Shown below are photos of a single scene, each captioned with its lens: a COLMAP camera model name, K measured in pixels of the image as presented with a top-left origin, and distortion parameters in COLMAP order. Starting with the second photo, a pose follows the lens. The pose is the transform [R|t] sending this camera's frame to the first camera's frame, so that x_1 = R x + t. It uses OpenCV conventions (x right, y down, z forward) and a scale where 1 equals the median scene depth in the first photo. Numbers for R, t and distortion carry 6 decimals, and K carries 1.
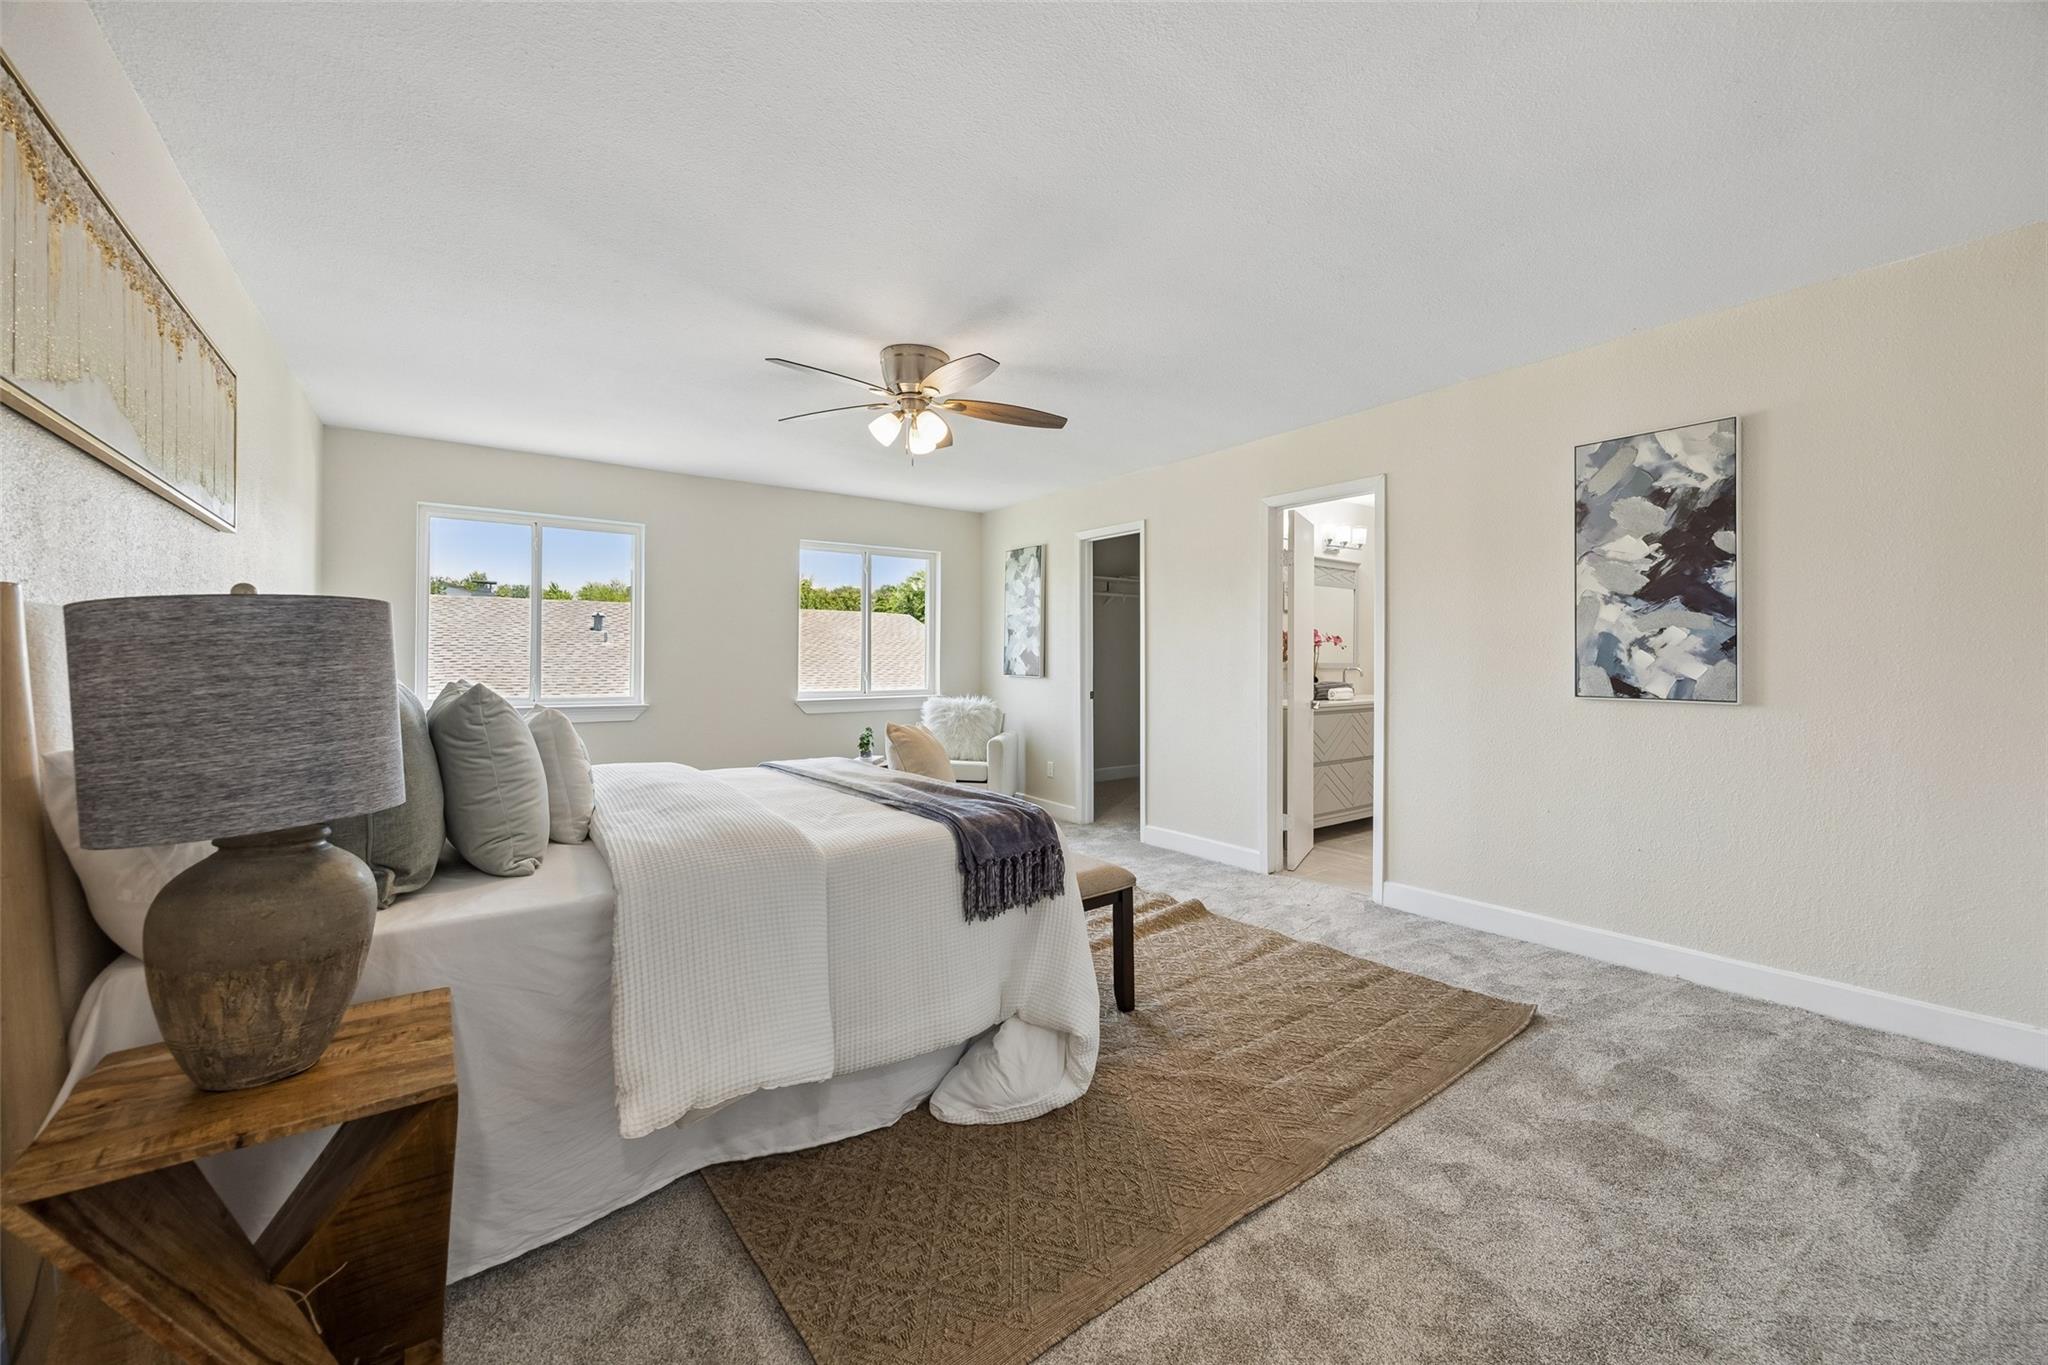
lens RADIAL K [[797.9, 0, 1025.1], [0, 797.9, 661.1], [0, 0, 1]] dist [0.000228, 0.000003]
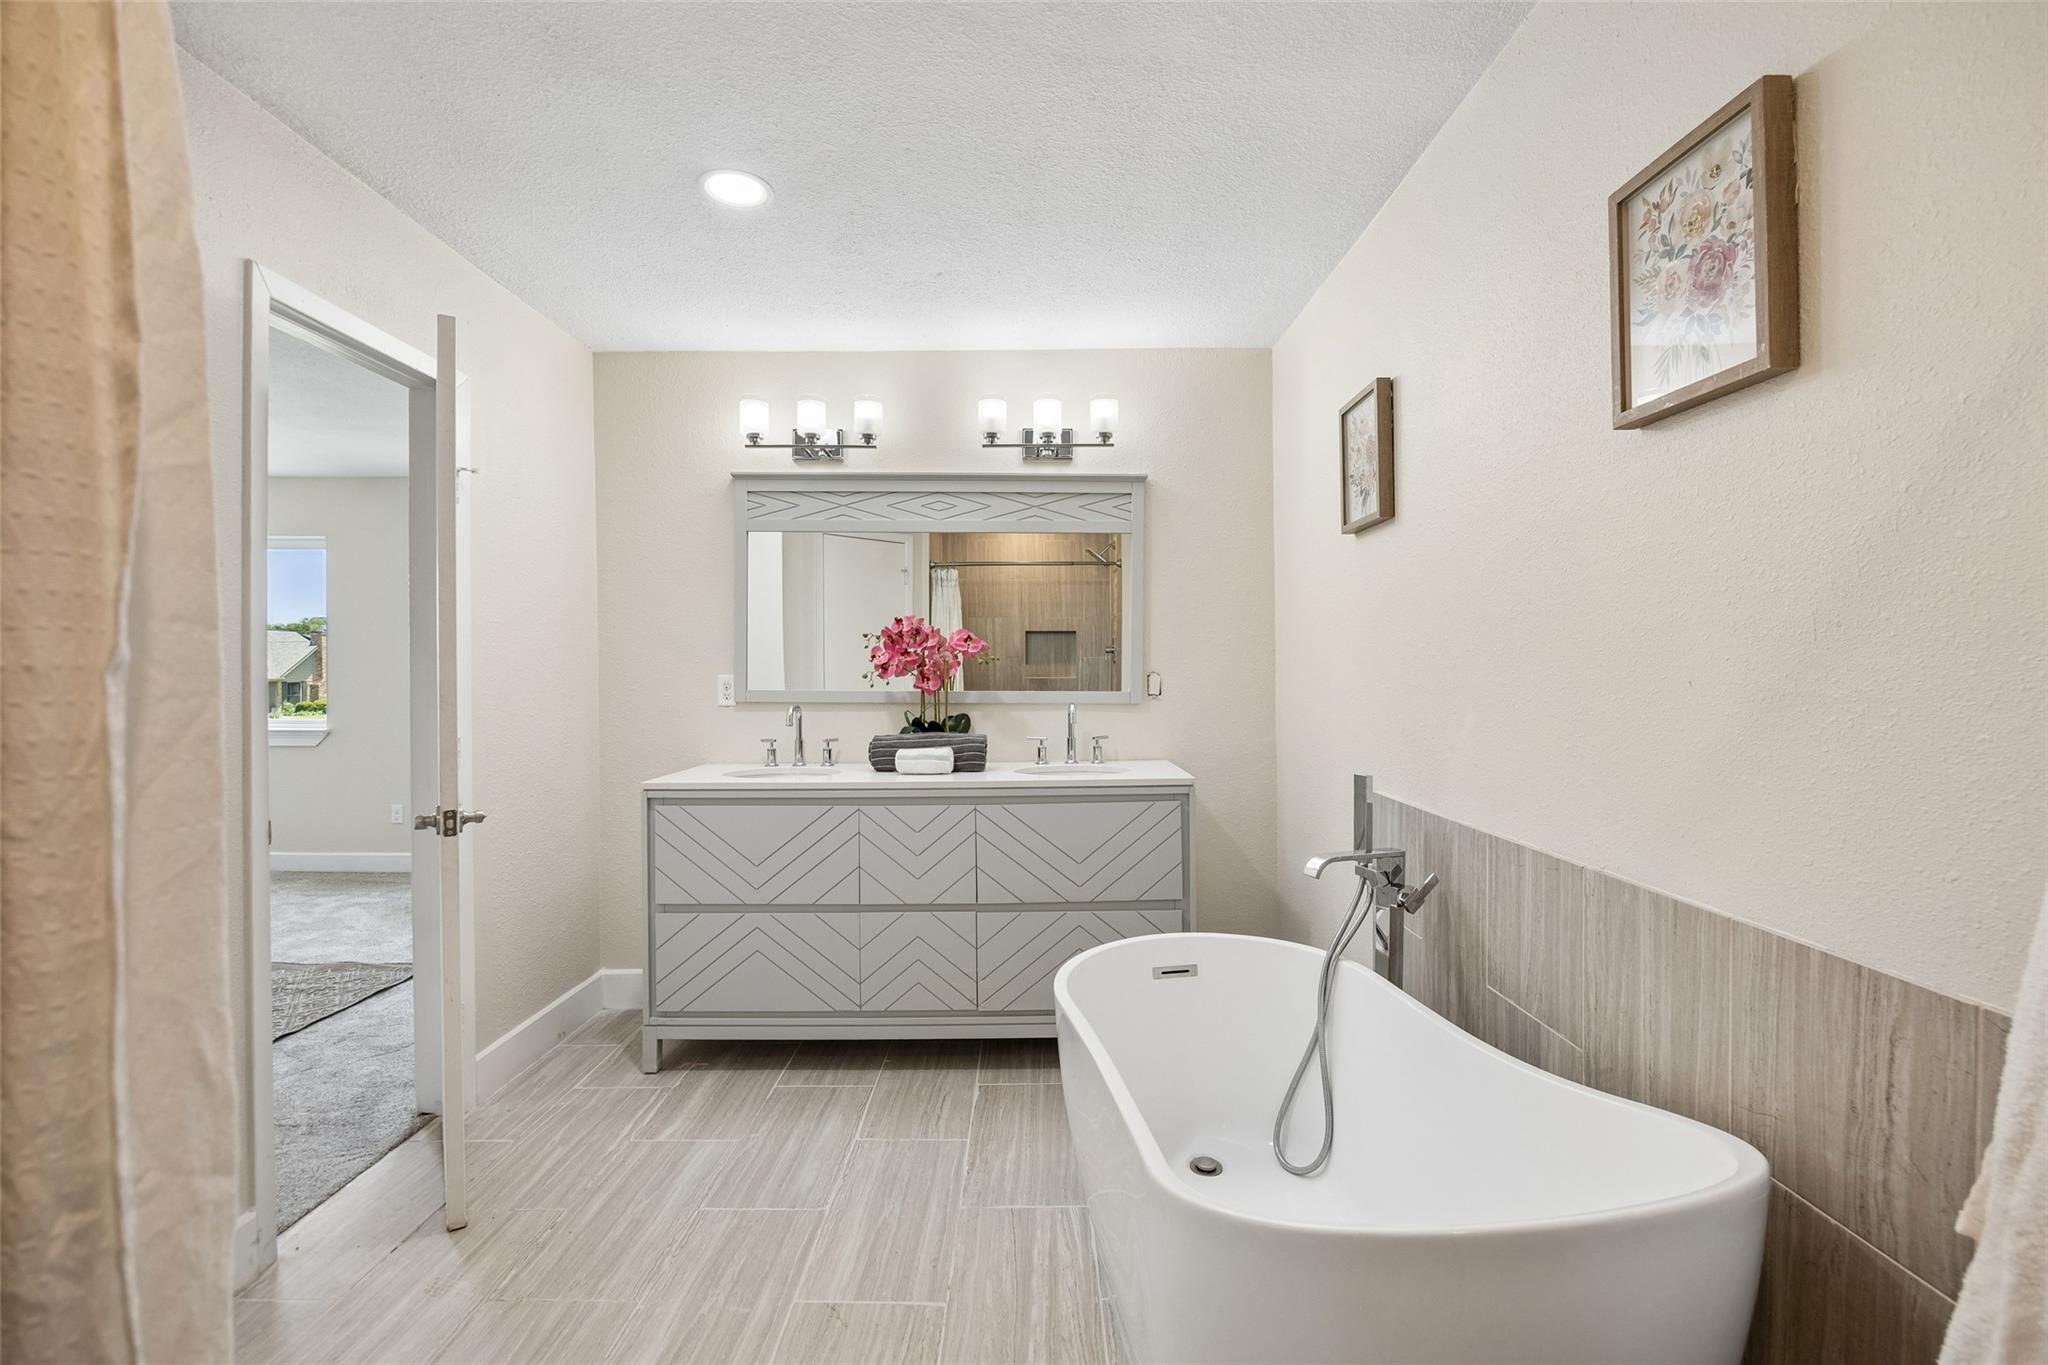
lens RADIAL K [[876.5, 0, 1029.8], [0, 876.5, 683.7], [0, 0, 1]] dist [-0.016018, -0.000367]
pose [[0.800635, 0.007515, -0.599105, 0.720184], [-0.001274, 0.999940, 0.010840, -0.009305], [0.599151, -0.007916, 0.800597, 0.603285]]
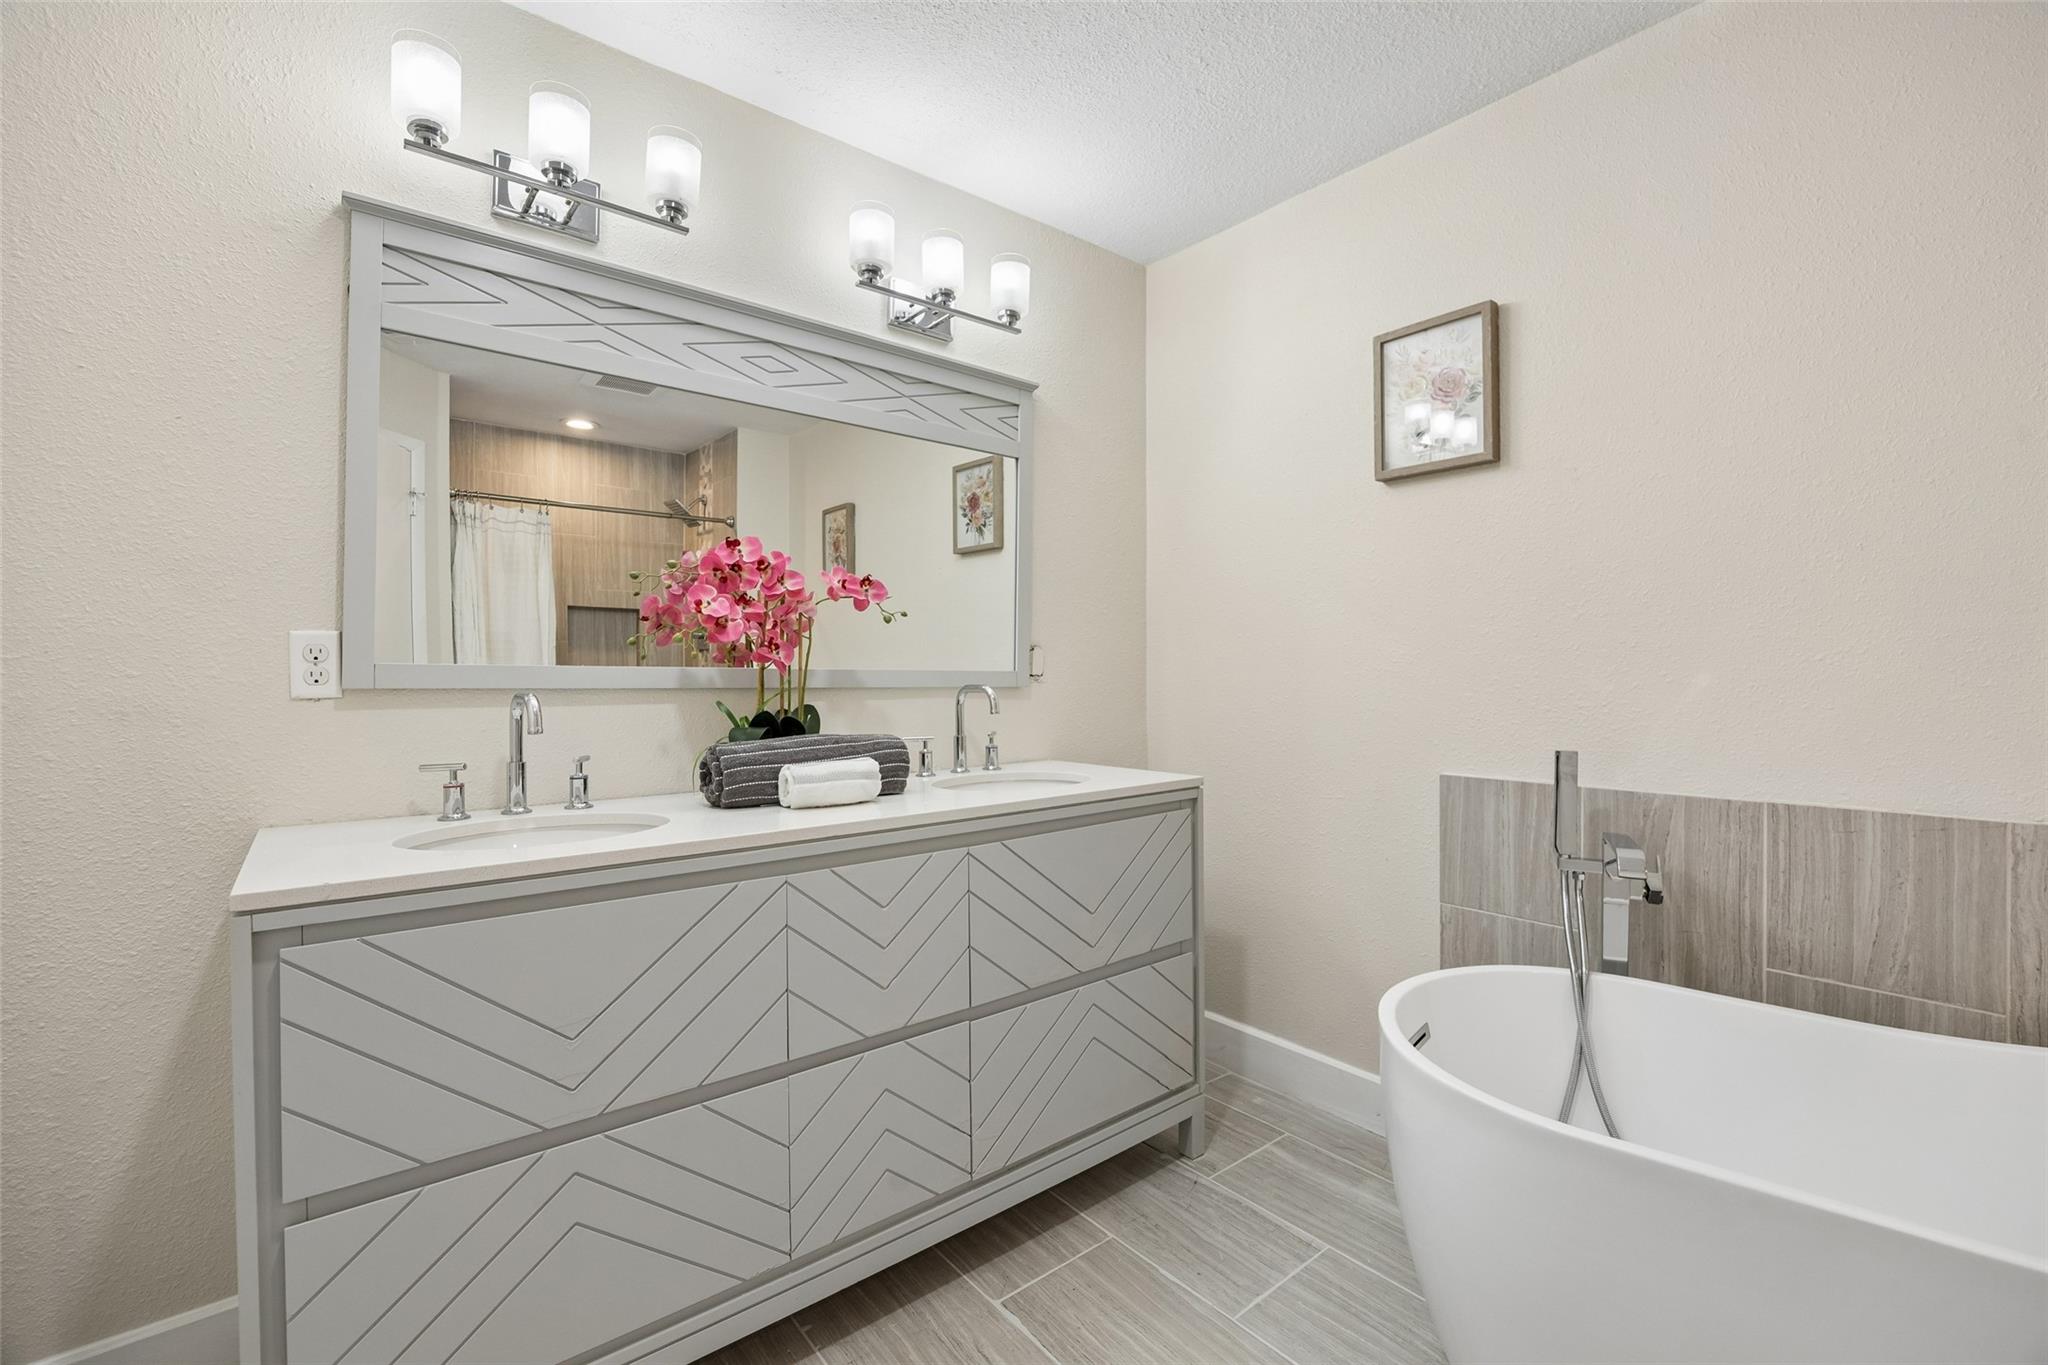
lens RADIAL K [[876.5, 0, 1022.3], [0, 876.5, 682.0], [0, 0, 1]] dist [-0.016018, -0.000367]
pose [[0.999116, -0.000744, 0.042040, 0.429899], [0.000671, 0.999998, 0.001741, 0.005942], [-0.042041, -0.001712, 0.999114, 0.671940]]
